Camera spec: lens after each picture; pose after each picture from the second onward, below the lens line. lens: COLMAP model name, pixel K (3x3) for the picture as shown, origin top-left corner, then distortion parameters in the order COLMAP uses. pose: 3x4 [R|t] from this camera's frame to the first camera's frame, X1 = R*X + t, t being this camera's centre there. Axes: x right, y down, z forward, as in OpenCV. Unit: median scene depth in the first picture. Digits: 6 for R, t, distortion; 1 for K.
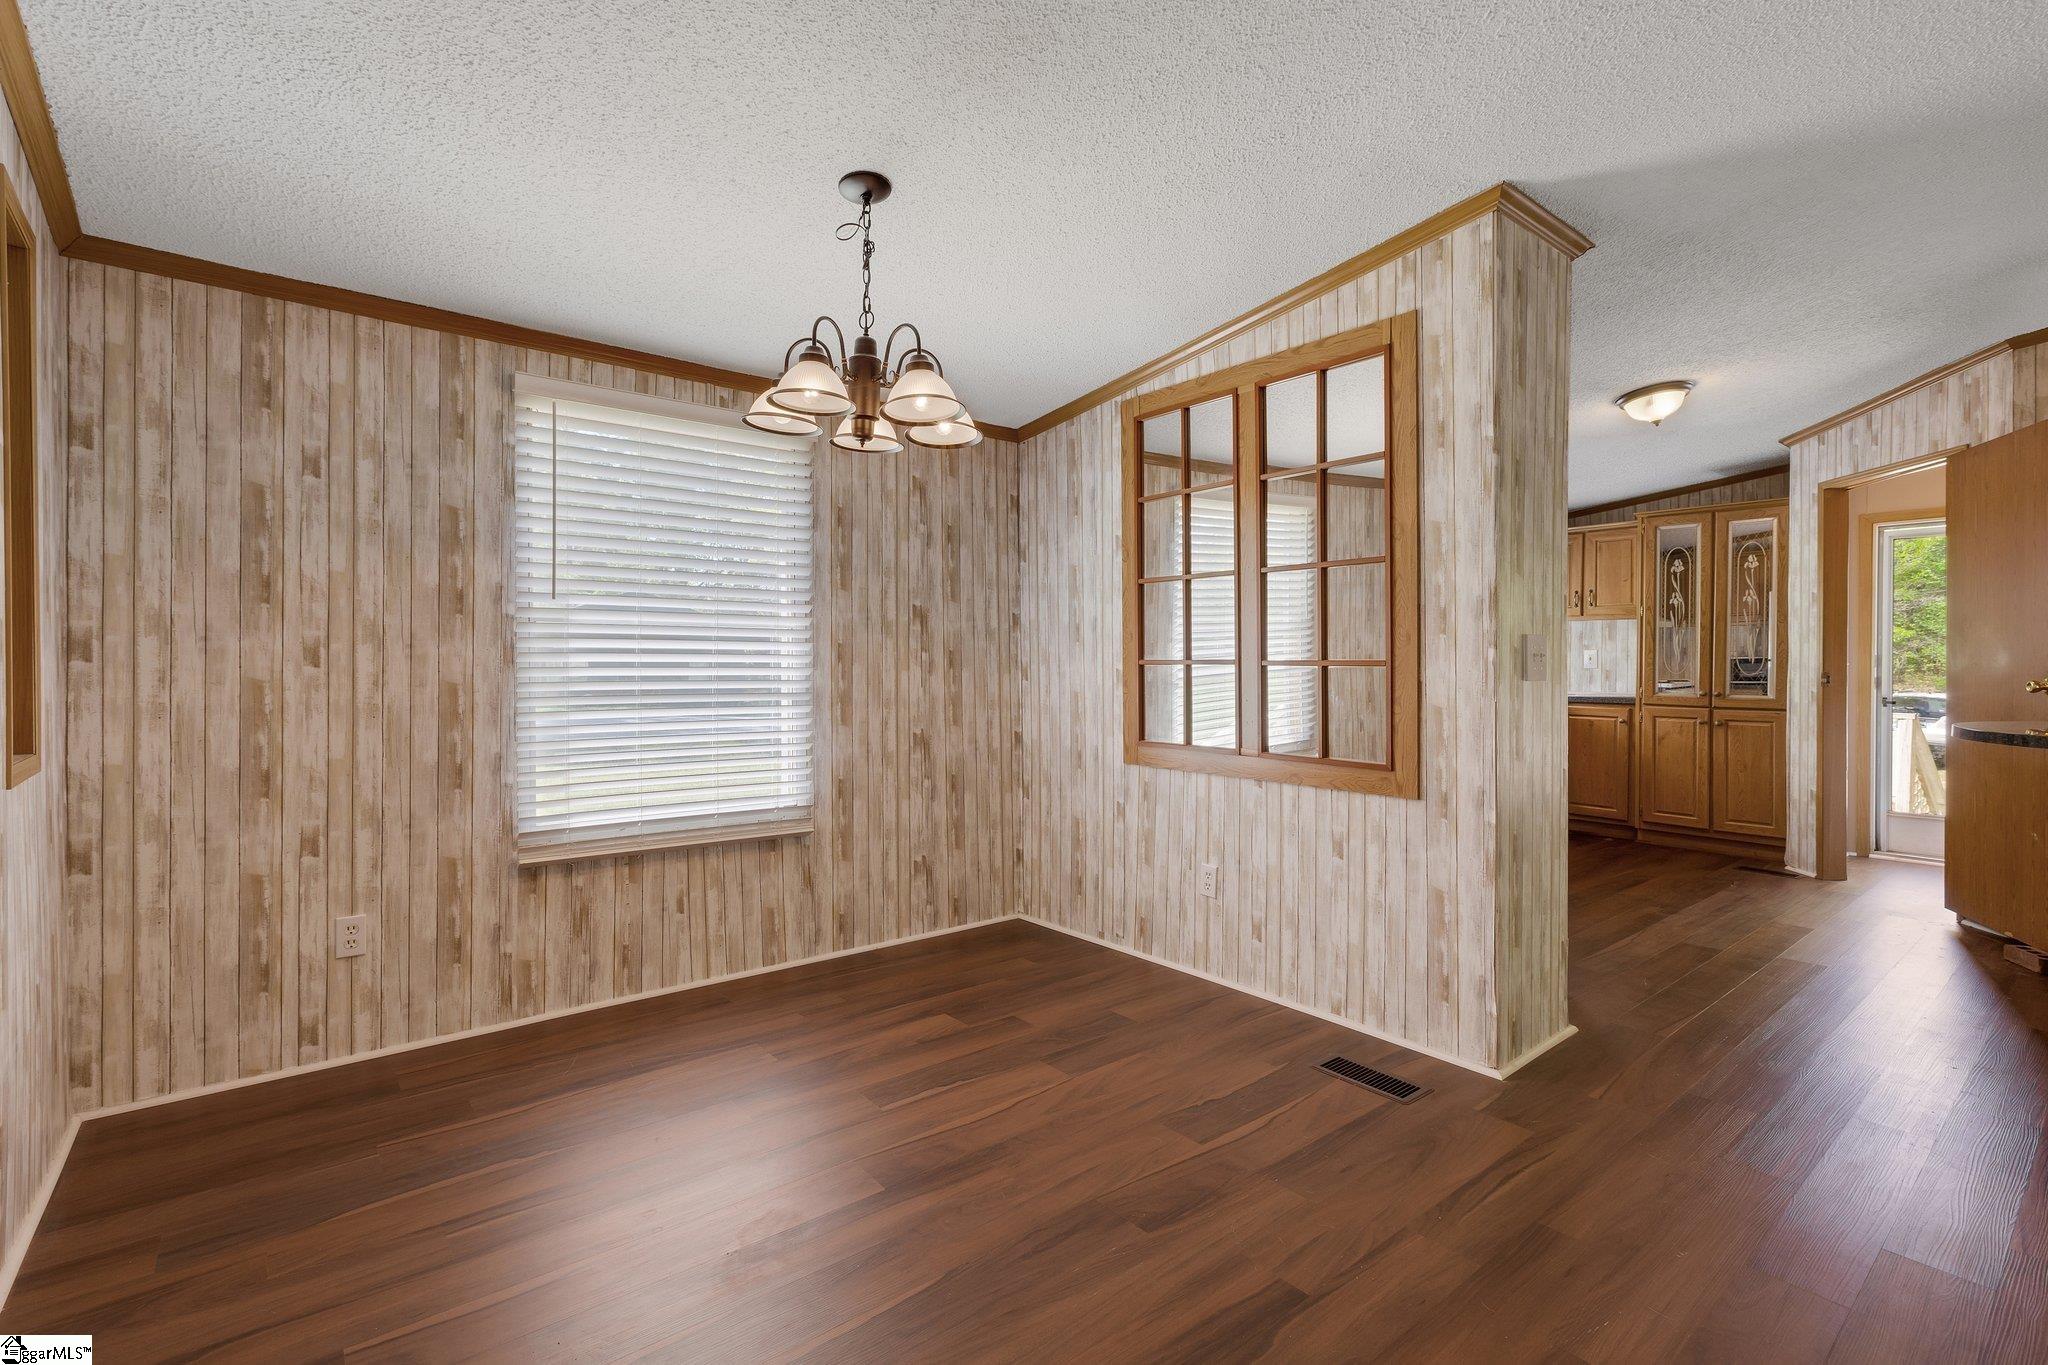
lens RADIAL K [[937.3, 0, 1011.0], [0, 937.3, 670.4], [0, 0, 1]] dist [0.001310, -0.000708]
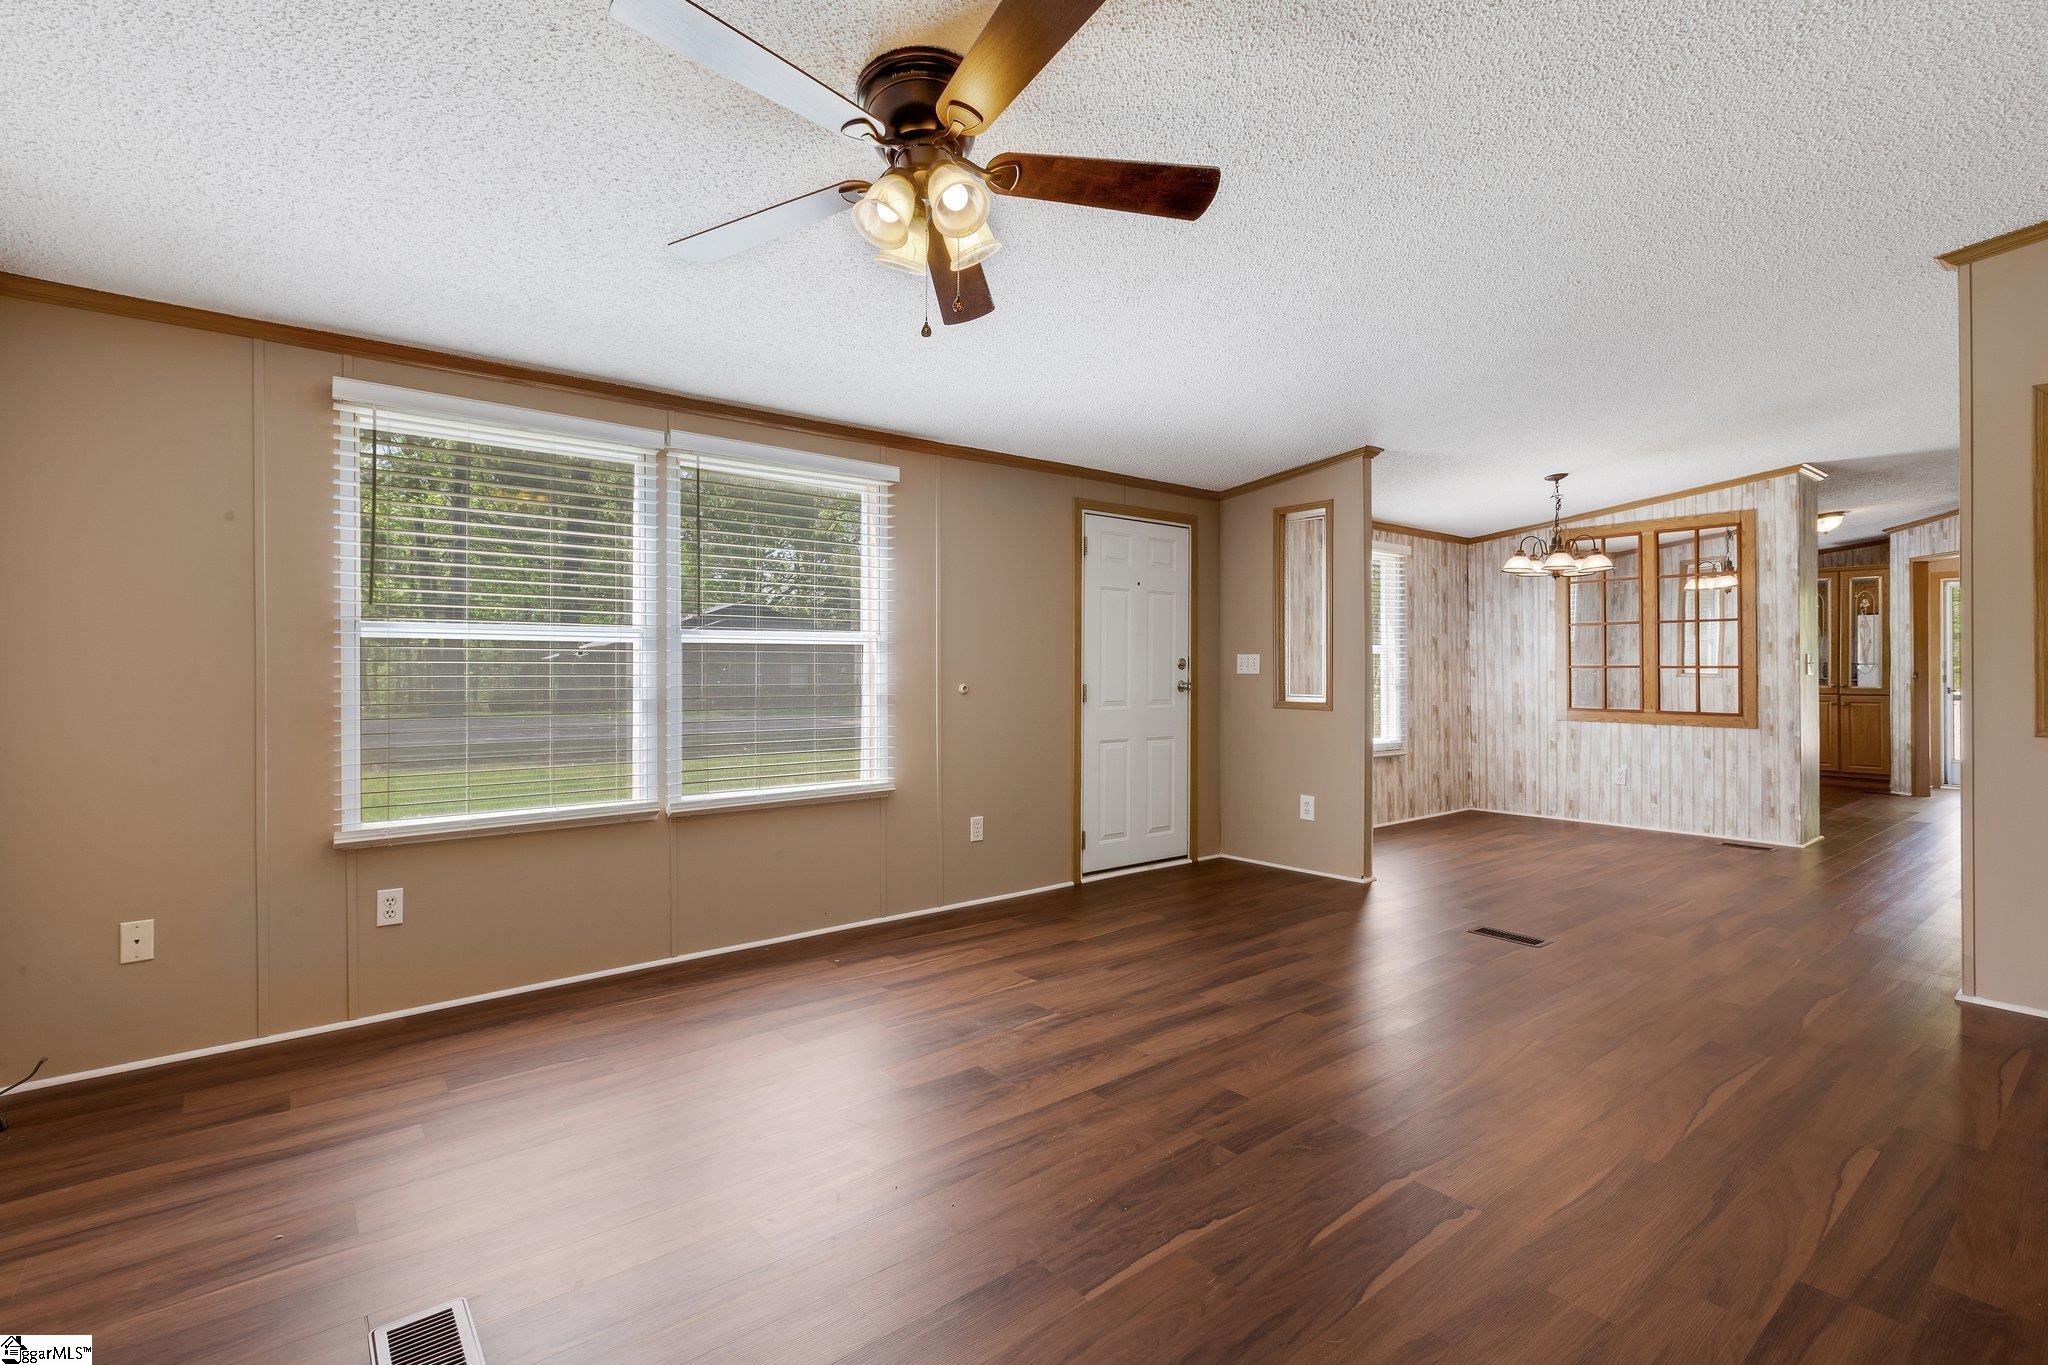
lens RADIAL K [[937.3, 0, 1010.3], [0, 937.3, 664.6], [0, 0, 1]] dist [0.001310, -0.000708]
pose [[0.999924, -0.002195, -0.012152, -1.093506], [0.002041, 0.999918, -0.012657, 0.009538], [0.012179, 0.012631, 0.999846, -1.040922]]
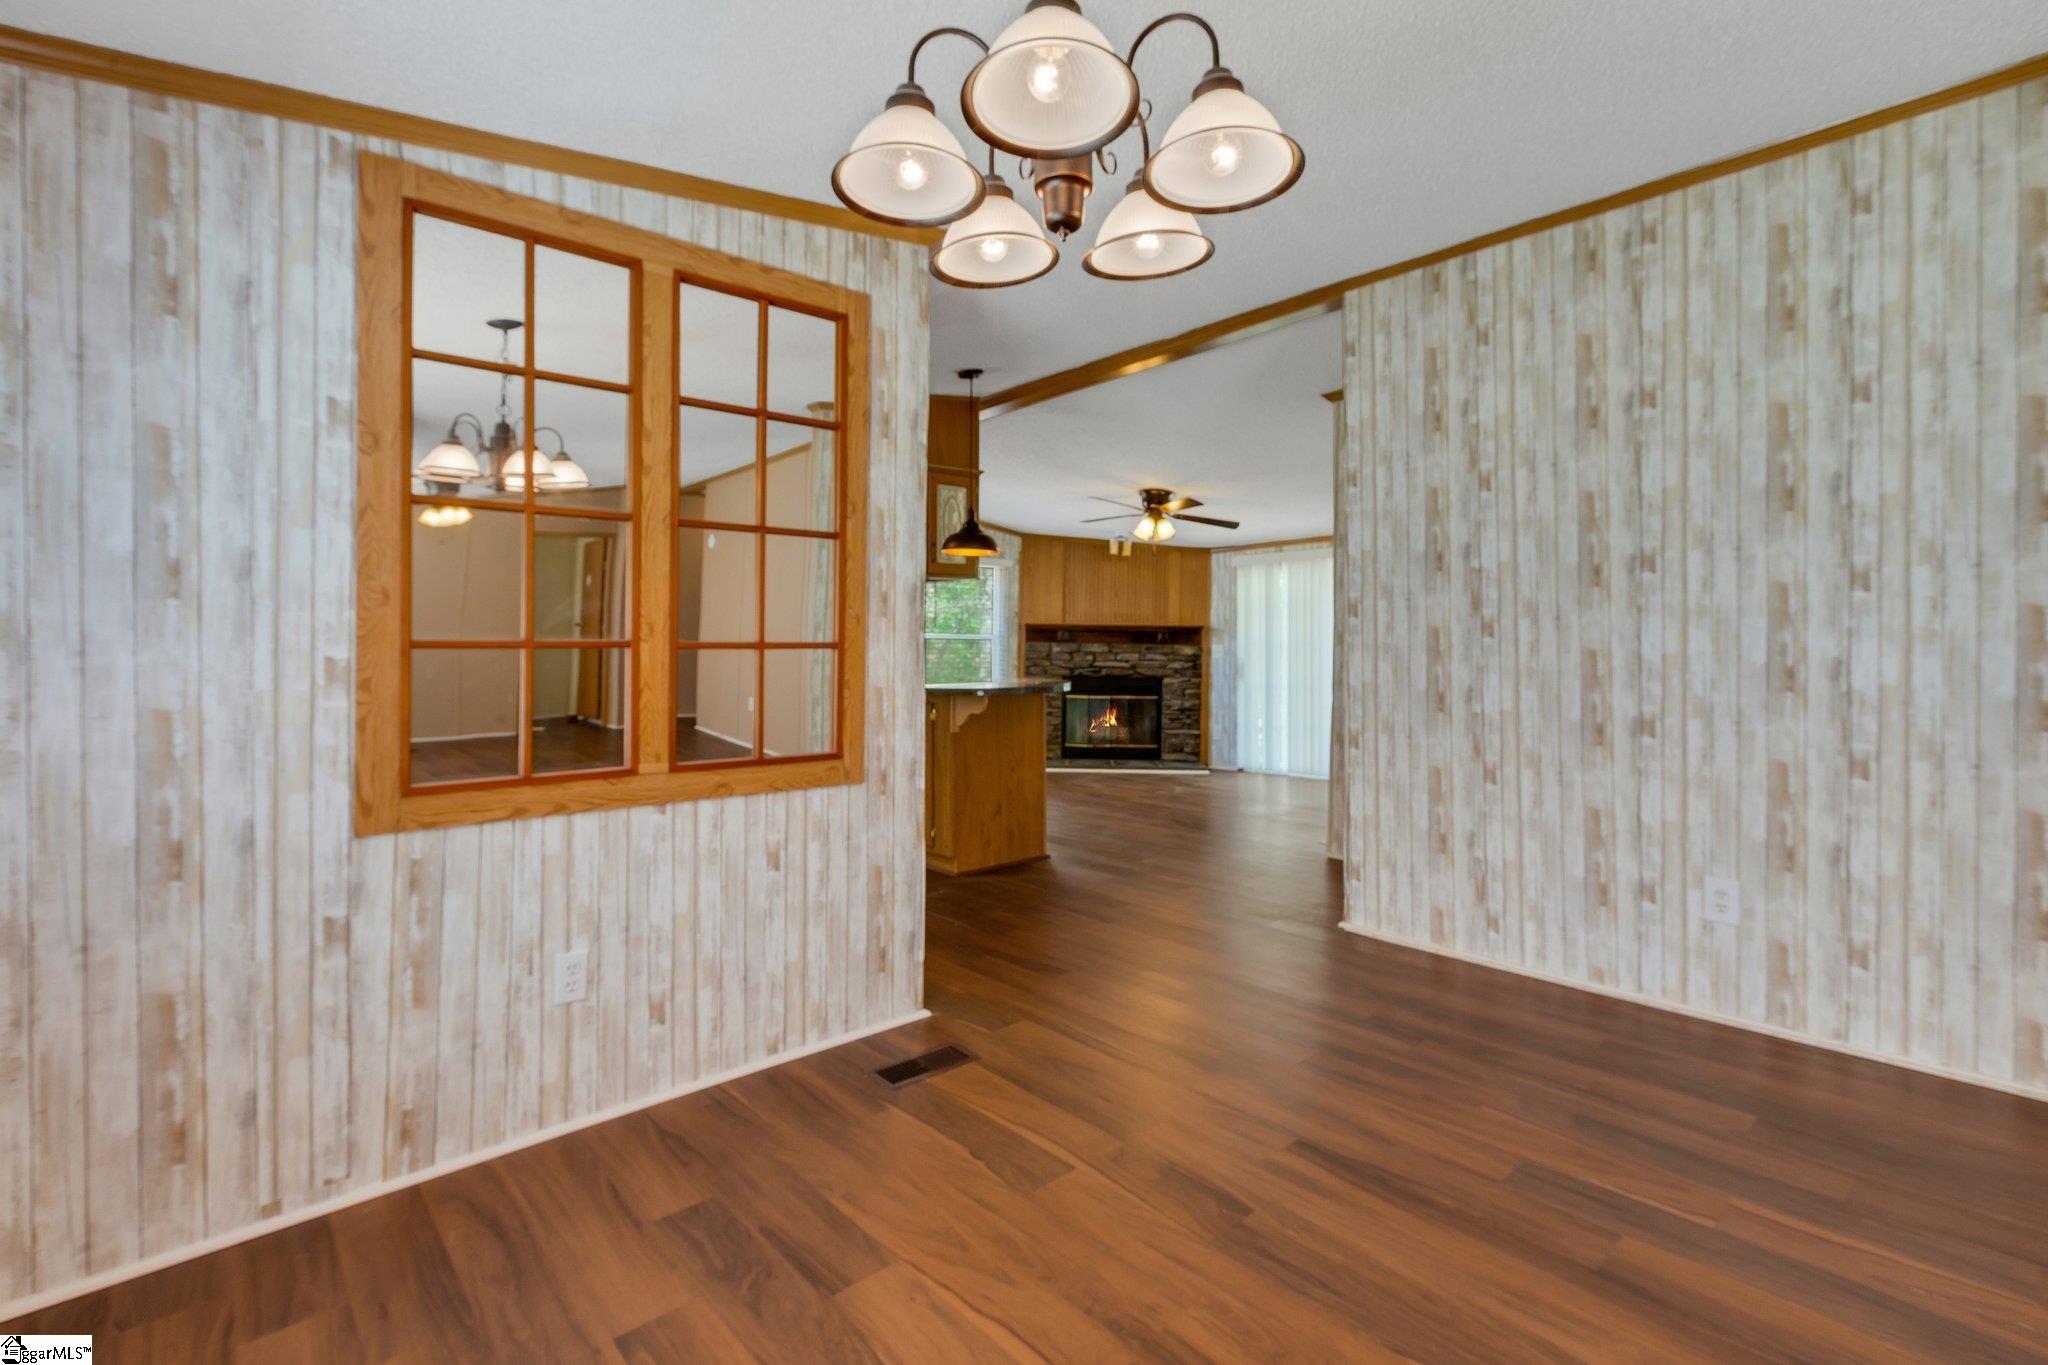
lens RADIAL K [[937.3, 0, 1032.8], [0, 937.3, 640.7], [0, 0, 1]] dist [0.001310, -0.000708]
pose [[-0.066564, 0.006508, 0.997761, -0.483266], [0.010714, 0.999926, -0.005807, -0.004414], [-0.997725, 0.010304, -0.066629, 0.742587]]
